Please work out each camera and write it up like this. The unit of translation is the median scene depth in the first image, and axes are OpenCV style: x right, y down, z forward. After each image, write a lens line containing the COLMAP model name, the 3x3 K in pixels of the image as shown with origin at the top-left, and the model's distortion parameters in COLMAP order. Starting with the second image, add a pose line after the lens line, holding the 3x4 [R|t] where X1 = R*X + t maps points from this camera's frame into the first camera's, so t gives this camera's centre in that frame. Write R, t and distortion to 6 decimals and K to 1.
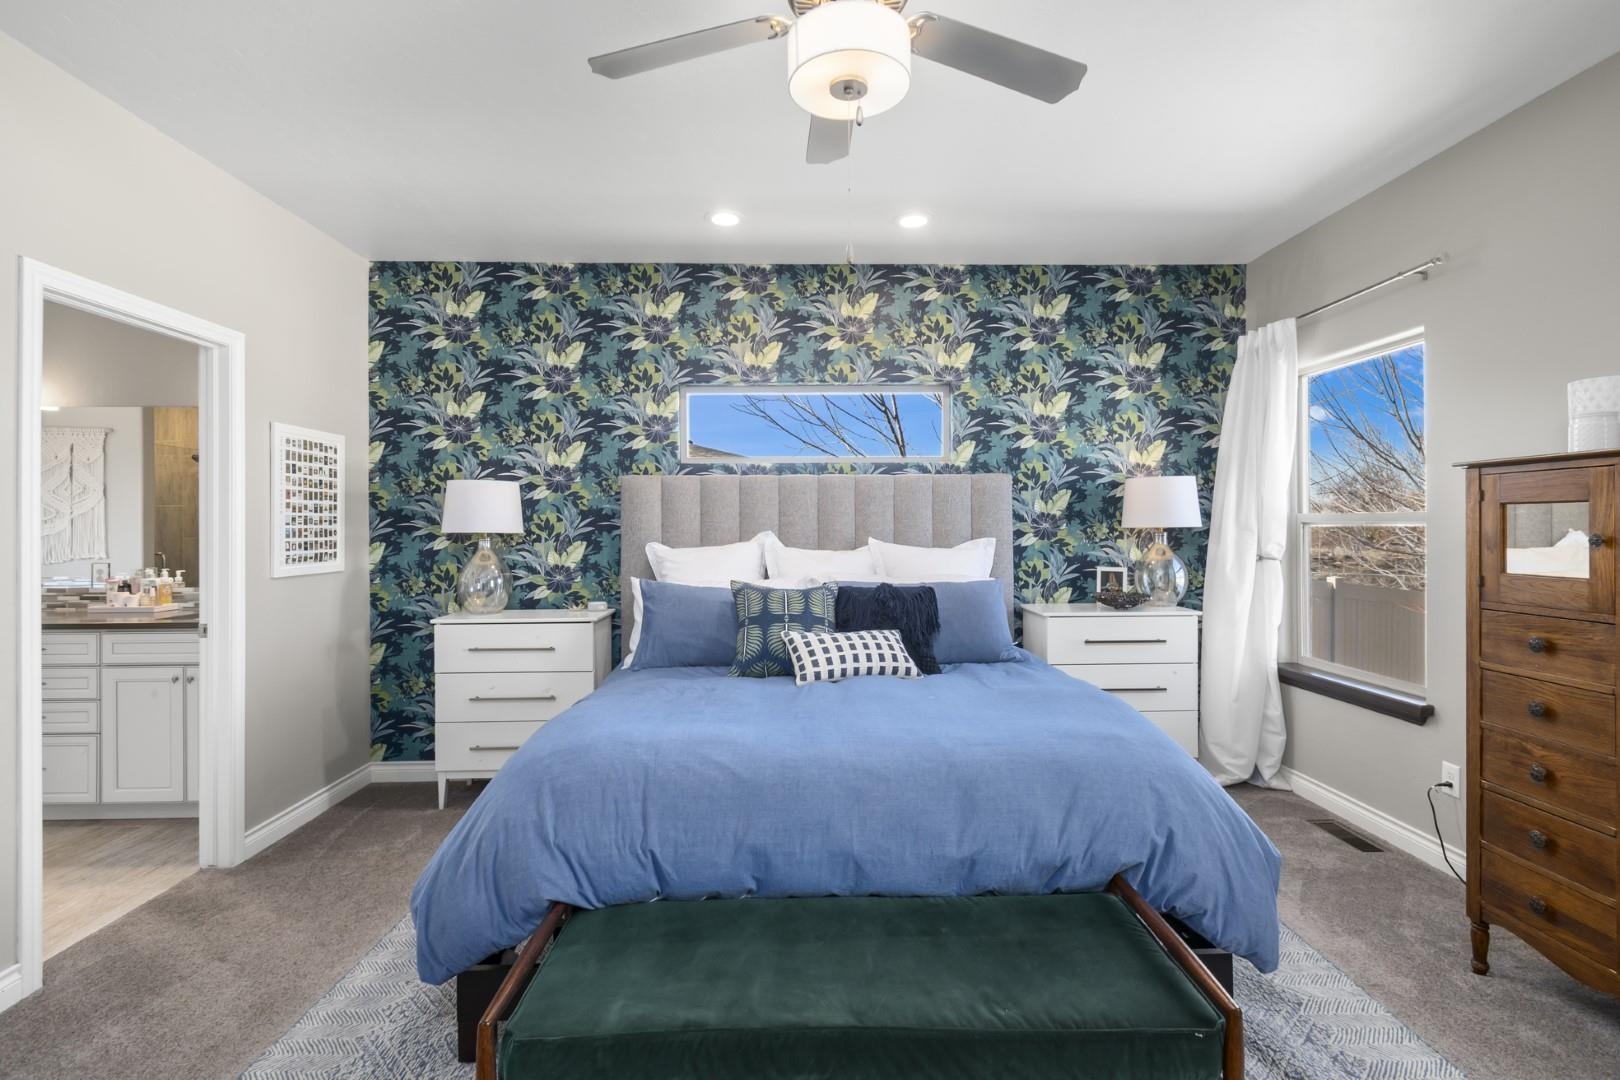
lens RADIAL K [[745.3, 0, 806.3], [0, 745.3, 525.4], [0, 0, 1]] dist [0.007931, -0.003357]
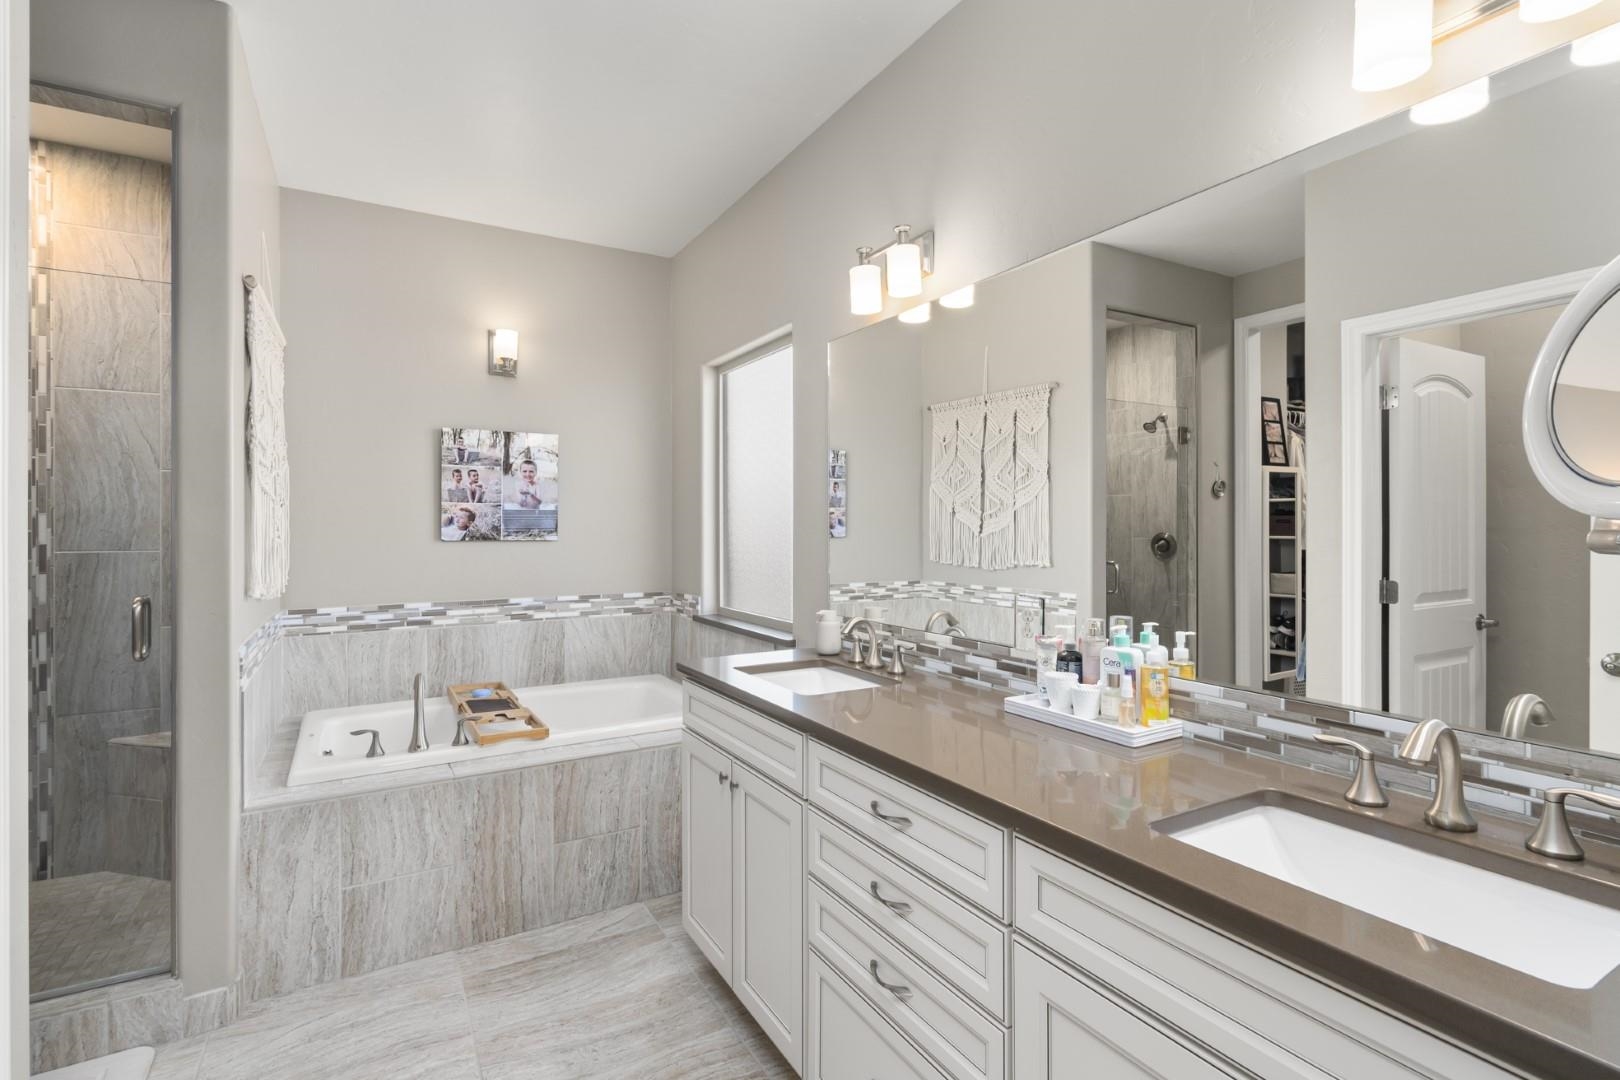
lens RADIAL K [[745.3, 0, 797.3], [0, 745.3, 535.3], [0, 0, 1]] dist [0.007931, -0.003357]
pose [[0.462872, 0.013935, -0.886316, -0.587277], [-0.002653, 0.999894, 0.014335, 0.006405], [0.886421, -0.004284, 0.462860, 0.644712]]
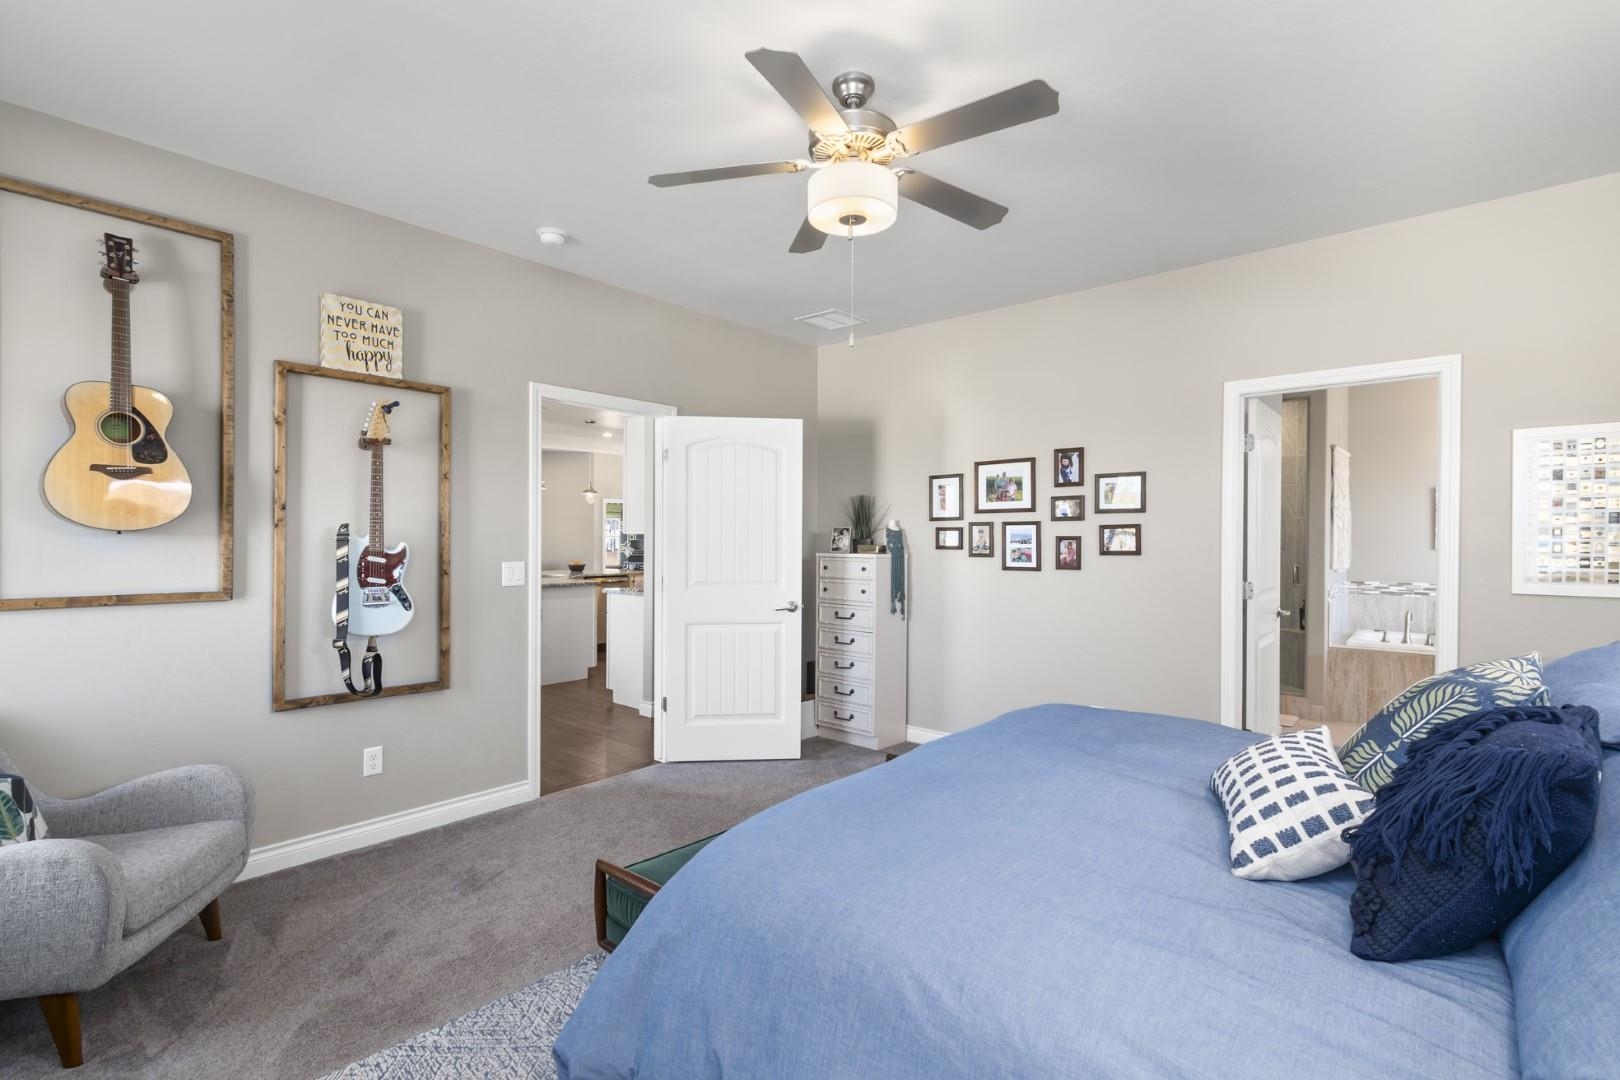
lens RADIAL K [[745.3, 0, 815.6], [0, 745.3, 549.5], [0, 0, 1]] dist [0.007931, -0.003357]
pose [[-0.688552, 0.016536, -0.724999, 0.484217], [0.007923, 0.999852, 0.015280, -0.007840], [0.725144, 0.004777, -0.688581, 0.814951]]
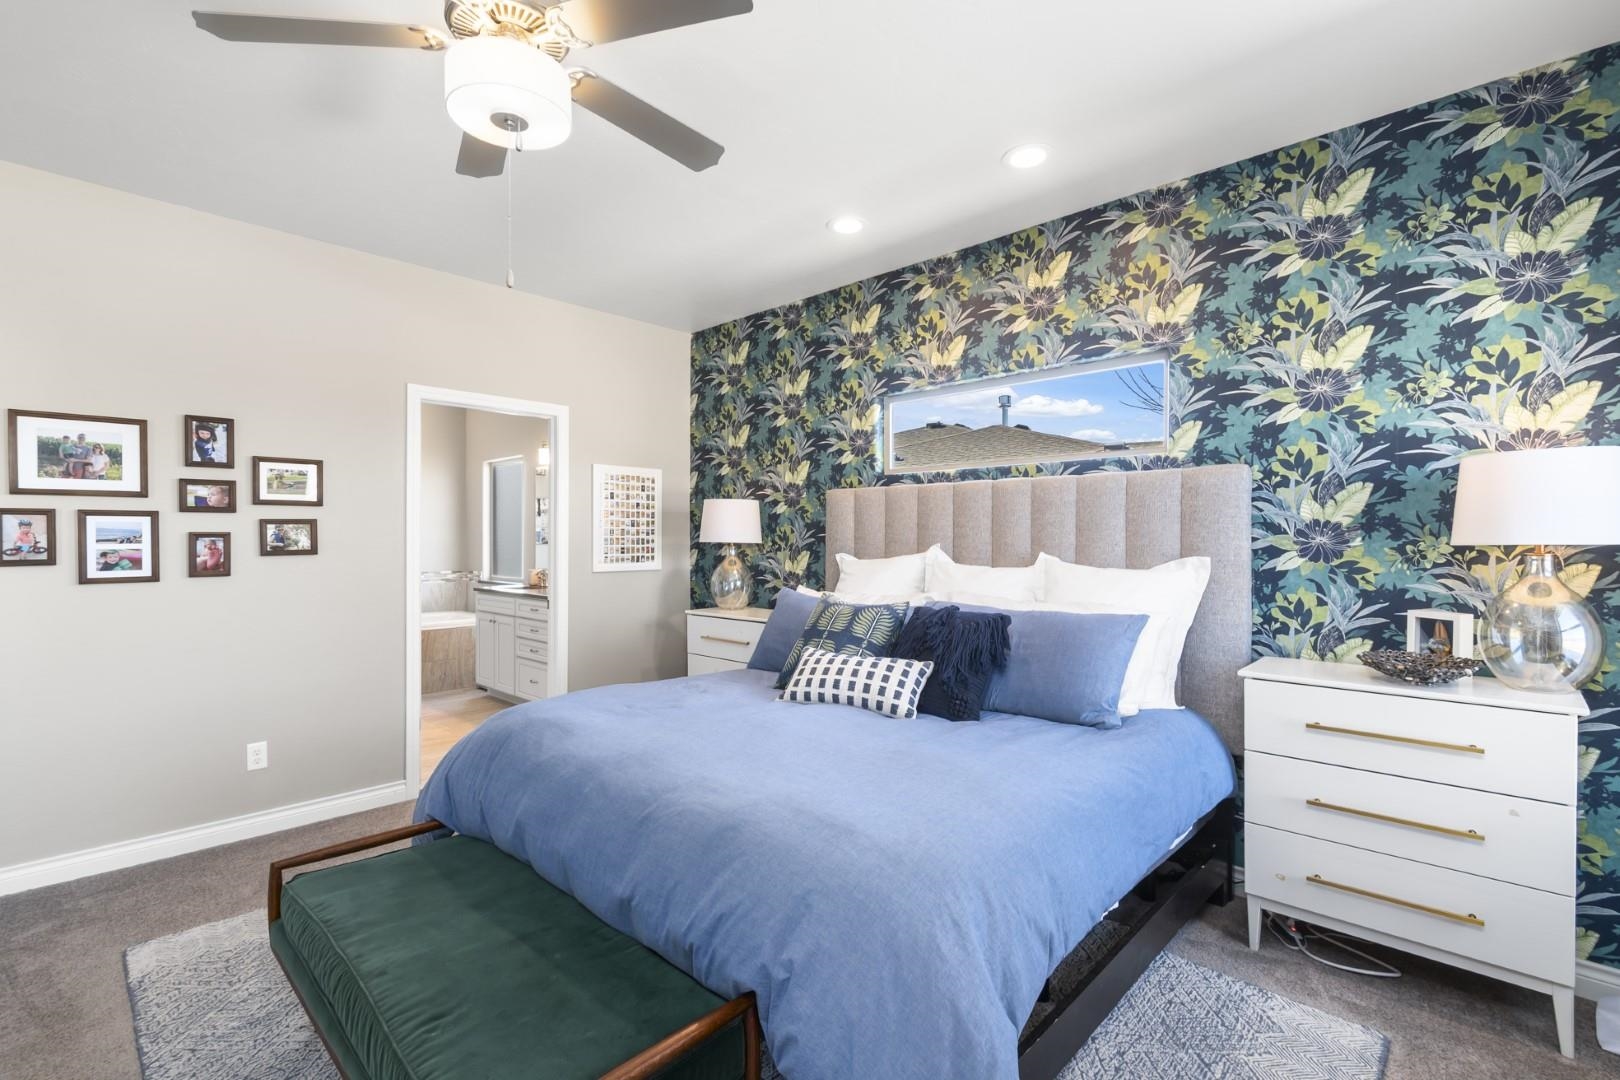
lens RADIAL K [[745.3, 0, 798.0], [0, 745.3, 537.7], [0, 0, 1]] dist [0.007931, -0.003357]
pose [[0.689366, 0.006246, -0.724386, 0.493326], [0.001365, 0.999950, 0.009921, -0.009115], [0.724412, -0.007827, 0.689323, 0.232295]]
